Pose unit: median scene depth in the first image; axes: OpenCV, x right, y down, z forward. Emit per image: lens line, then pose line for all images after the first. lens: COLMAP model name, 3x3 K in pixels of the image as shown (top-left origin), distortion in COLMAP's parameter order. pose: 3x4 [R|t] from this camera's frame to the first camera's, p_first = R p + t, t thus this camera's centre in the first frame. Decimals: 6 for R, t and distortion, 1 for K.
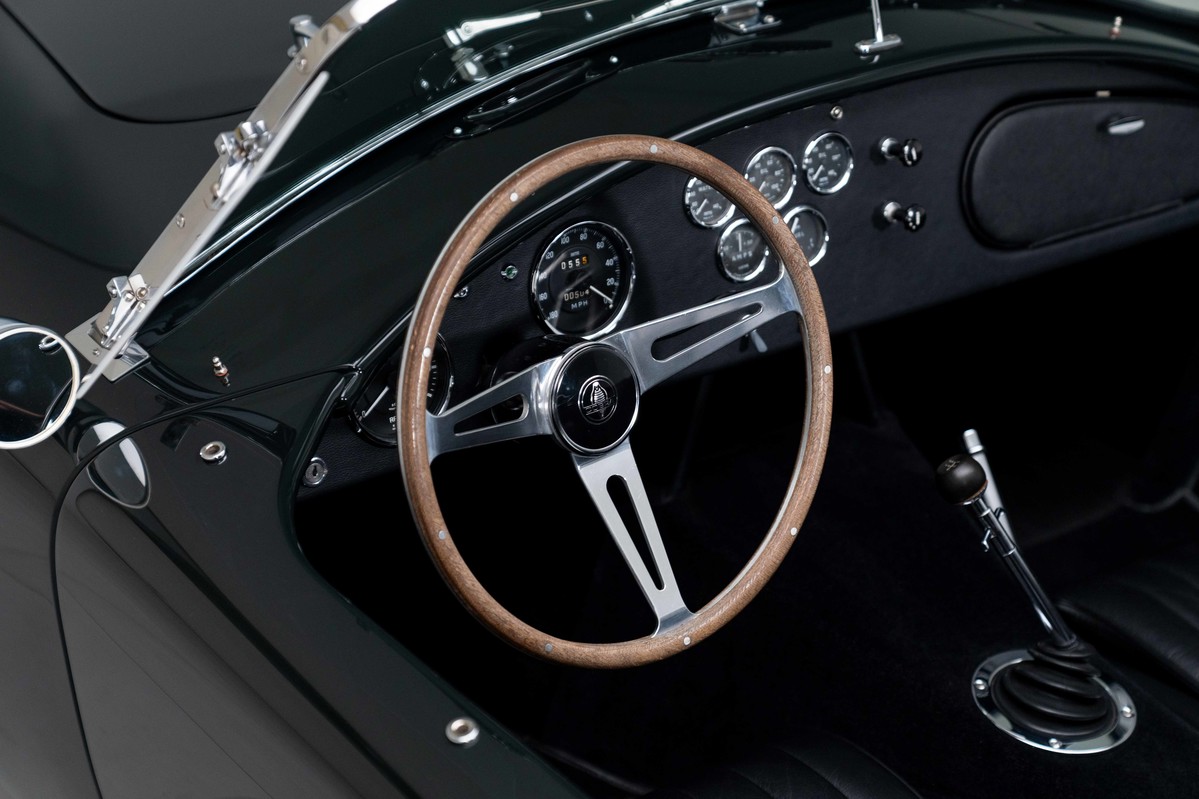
lens RADIAL K [[2407.3, 0, 602.7], [0, 2407.3, 405.9], [0, 0, 1]] dist [0.016776, 0.000000]
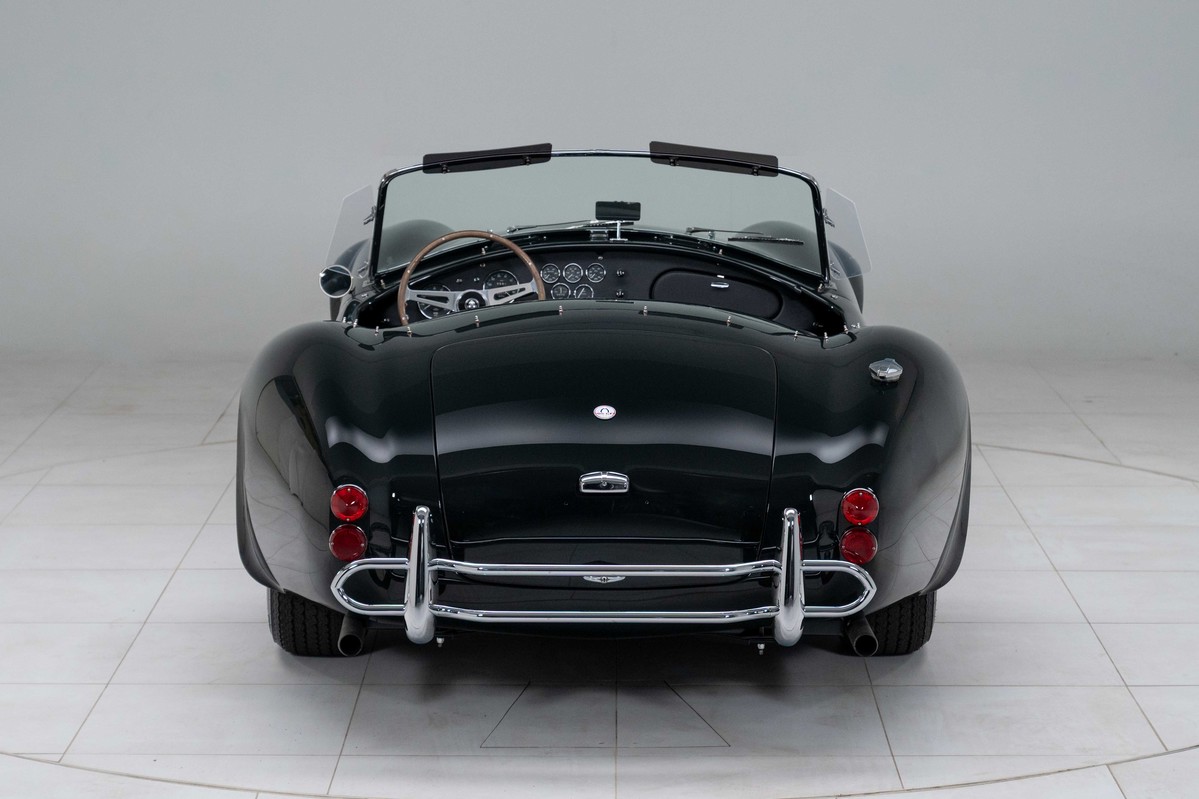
lens RADIAL K [[2407.3, 0, 600.2], [0, 2407.3, 400.6], [0, 0, 1]] dist [0.016776, 0.000000]
pose [[0.816679, 0.100948, -0.568195, 2.077902], [-0.258479, 0.944285, -0.203752, 0.764879], [0.515969, 0.313266, 0.797270, -1.619284]]
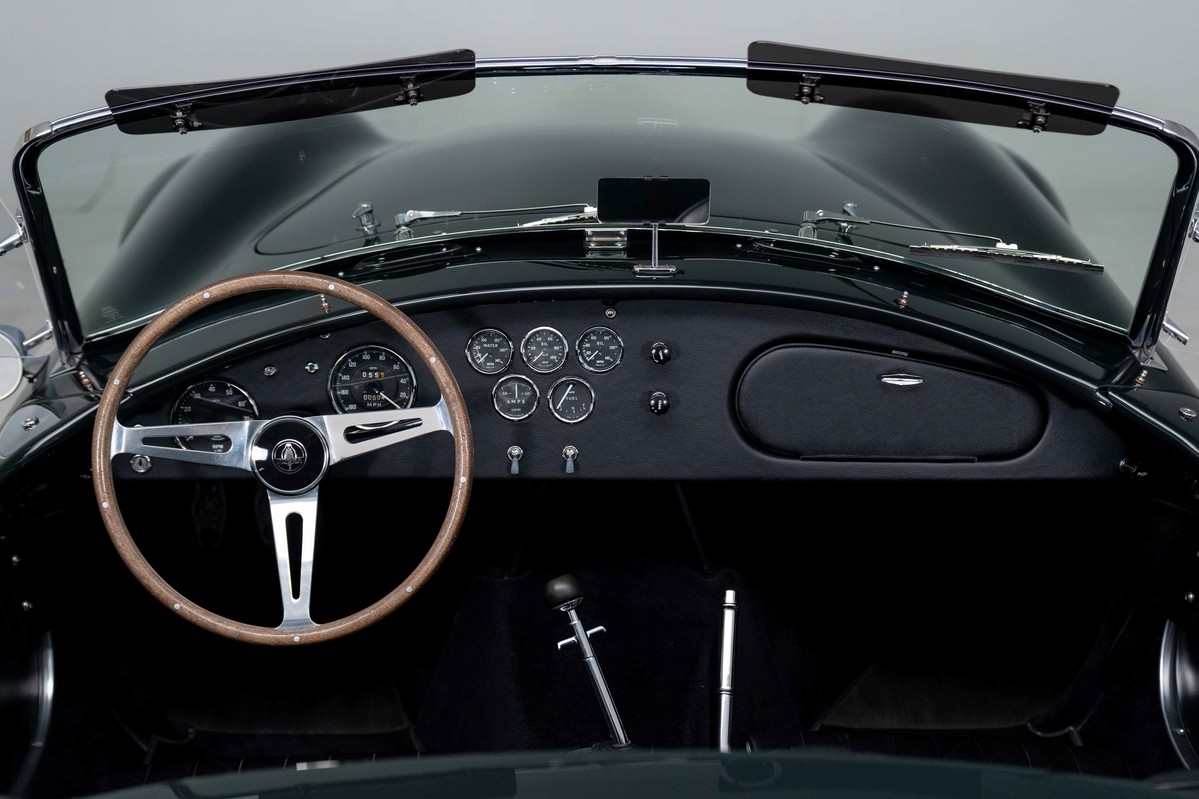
lens RADIAL K [[1695.7, 0, 596.7], [0, 1695.7, 395.1], [0, 0, 1]] dist [0.016465, 0.000000]
pose [[0.816334, 0.188882, -0.545822, 0.647578], [-0.250901, 0.967162, -0.040562, -0.040241], [0.520237, 0.170060, 0.836919, 0.231819]]
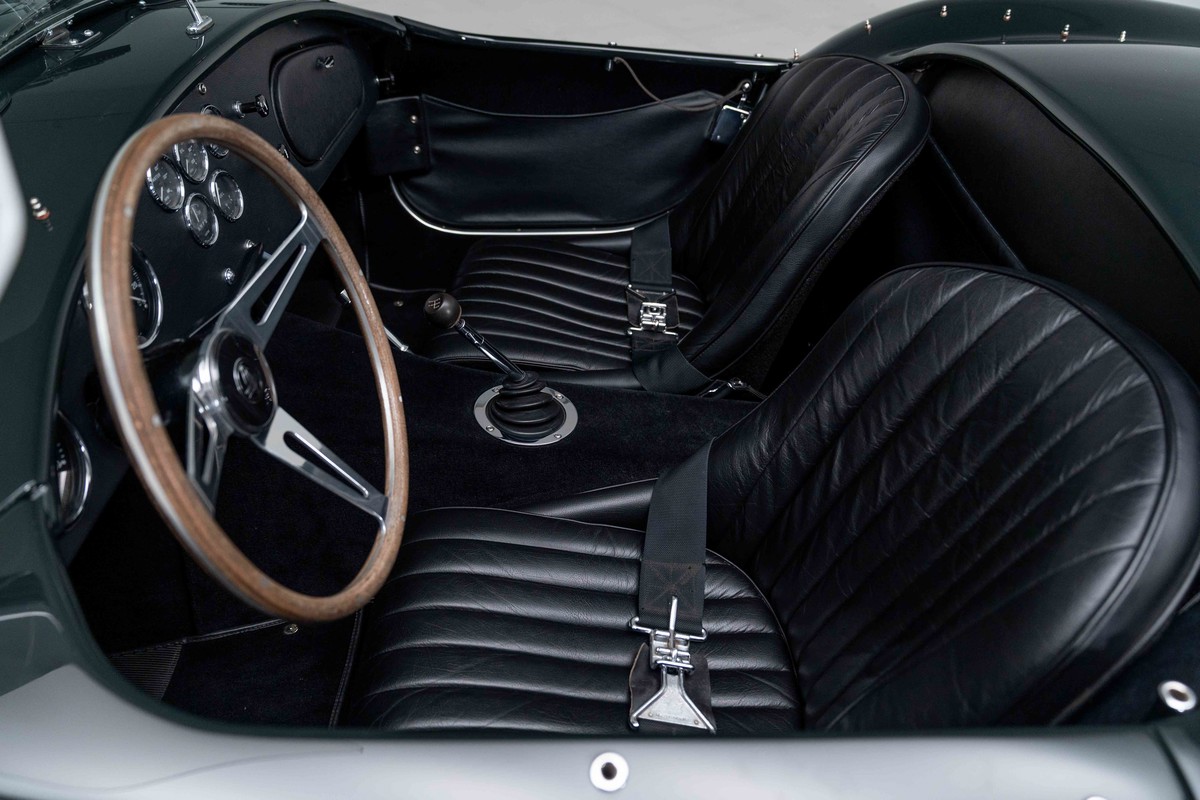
lens RADIAL K [[848.7, 0, 593.5], [0, 848.7, 409.9], [0, 0, 1]] dist [-0.019732, 0.002736]
pose [[0.604275, -0.504521, 0.616693, -0.137055], [0.361319, 0.863342, 0.352263, -0.063372], [-0.710141, 0.009959, 0.703989, 0.592870]]
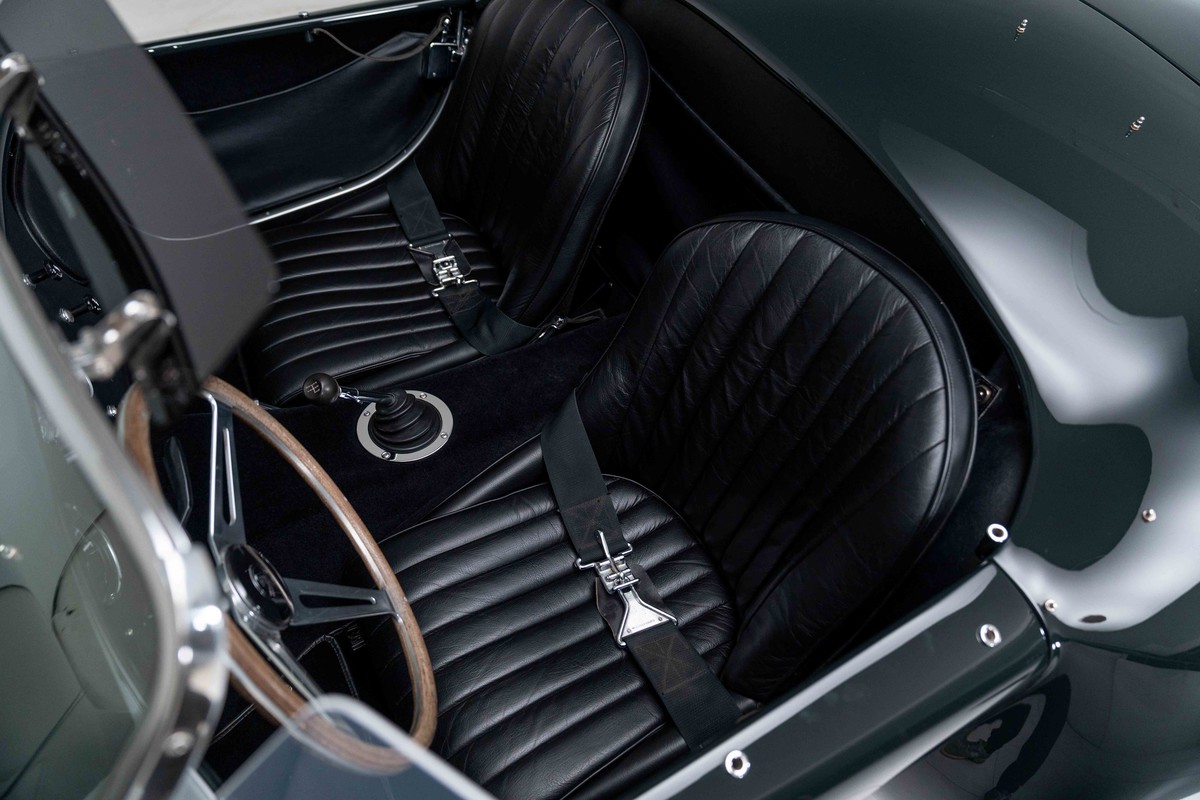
lens RADIAL K [[802.0, 0, 600.3], [0, 802.0, 394.3], [0, 0, 1]] dist [-0.025463, 0.001815]
pose [[0.154307, -0.790863, 0.592220, -0.123659], [0.458658, 0.588239, 0.666039, -0.222534], [-0.875112, 0.168852, 0.453505, 0.628792]]
